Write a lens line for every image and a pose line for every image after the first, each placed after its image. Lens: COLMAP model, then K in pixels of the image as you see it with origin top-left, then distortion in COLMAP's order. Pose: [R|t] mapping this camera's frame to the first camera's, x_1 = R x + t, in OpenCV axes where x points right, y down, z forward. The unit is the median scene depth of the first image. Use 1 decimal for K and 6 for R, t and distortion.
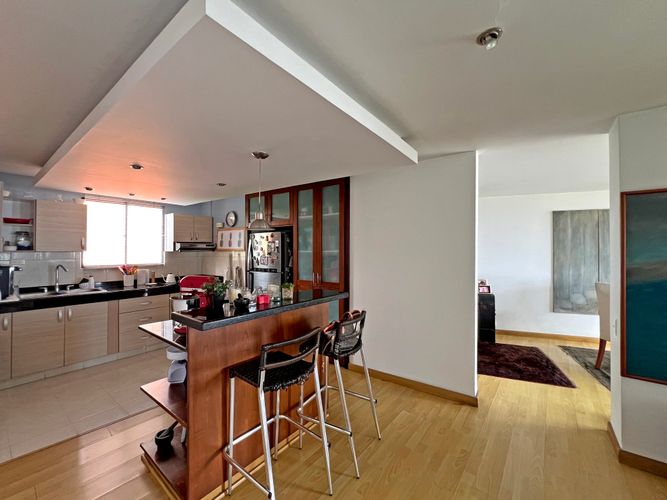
lens RADIAL K [[272.6, 0, 332.1], [0, 272.6, 248.1], [0, 0, 1]] dist [-0.000283, 0.000279]
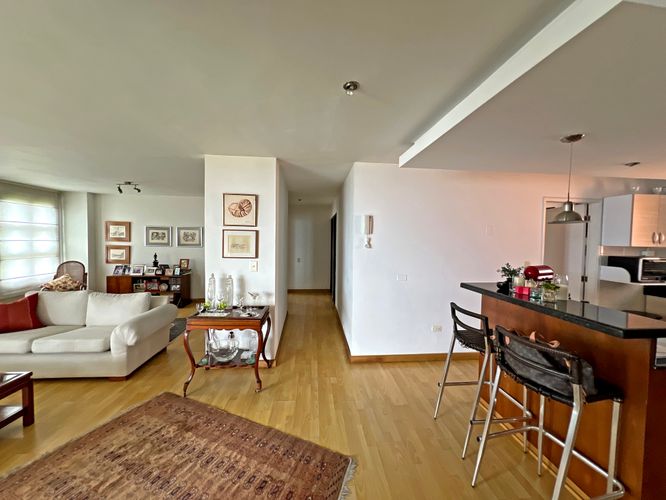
lens RADIAL K [[269.2, 0, 331.3], [0, 269.2, 248.2], [0, 0, 1]] dist [-0.000035, 0.000167]
pose [[-0.732341, 0.013715, -0.680800, 0.426677], [-0.008067, 0.999552, 0.028814, -0.000756], [0.680890, 0.026594, -0.731902, 0.521000]]
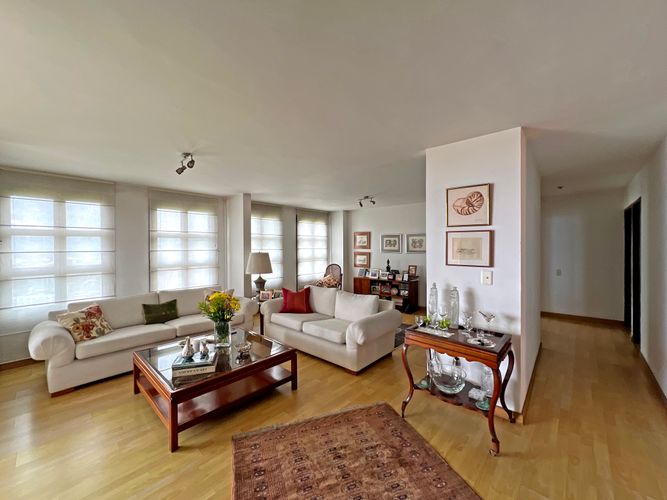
lens RADIAL K [[270.6, 0, 330.5], [0, 270.6, 248.4], [0, 0, 1]] dist [-0.001173, 0.000011]
pose [[-0.997876, 0.006904, 0.064779, 0.373061], [0.007010, 0.999974, 0.001413, 0.007131], [-0.064768, 0.001864, -0.997899, 0.427178]]
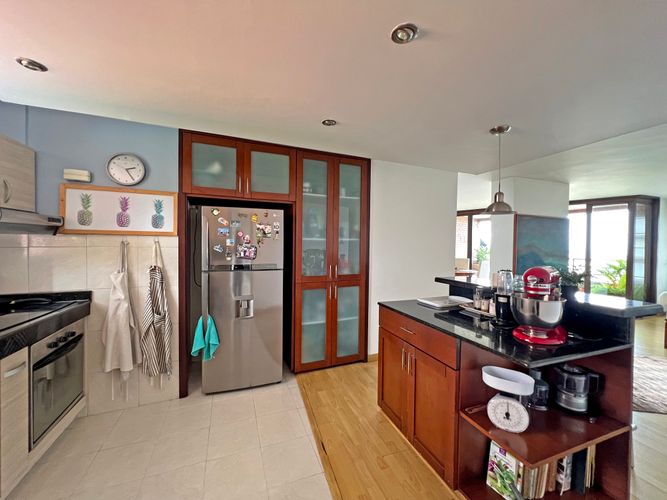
lens RADIAL K [[272.6, 0, 332.1], [0, 272.6, 248.1], [0, 0, 1]] dist [-0.000283, 0.000279]
pose [[0.533226, -0.021416, 0.845702, -0.618063], [-0.026216, 0.998781, 0.041823, 0.003459], [-0.845567, -0.044472, 0.532014, 0.451111]]
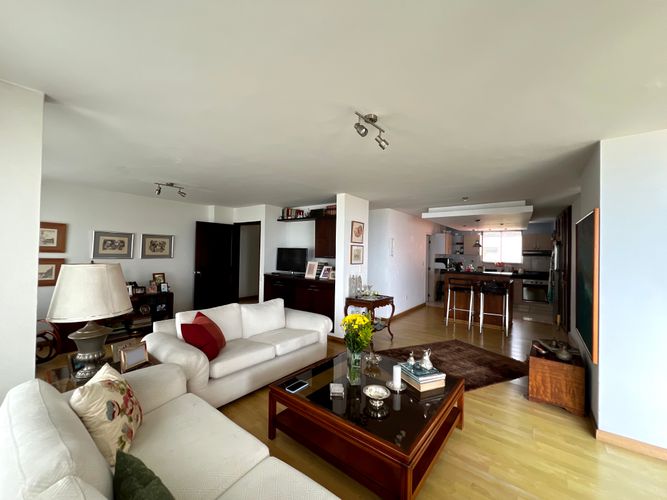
lens RADIAL K [[269.6, 0, 331.8], [0, 269.6, 248.2], [0, 0, 1]] dist [-0.000035, 0.000167]
pose [[0.003351, -0.009777, -0.999947, 1.175761], [-0.012881, 0.999869, -0.009819, -0.003914], [0.999911, 0.012913, 0.003225, -0.244670]]
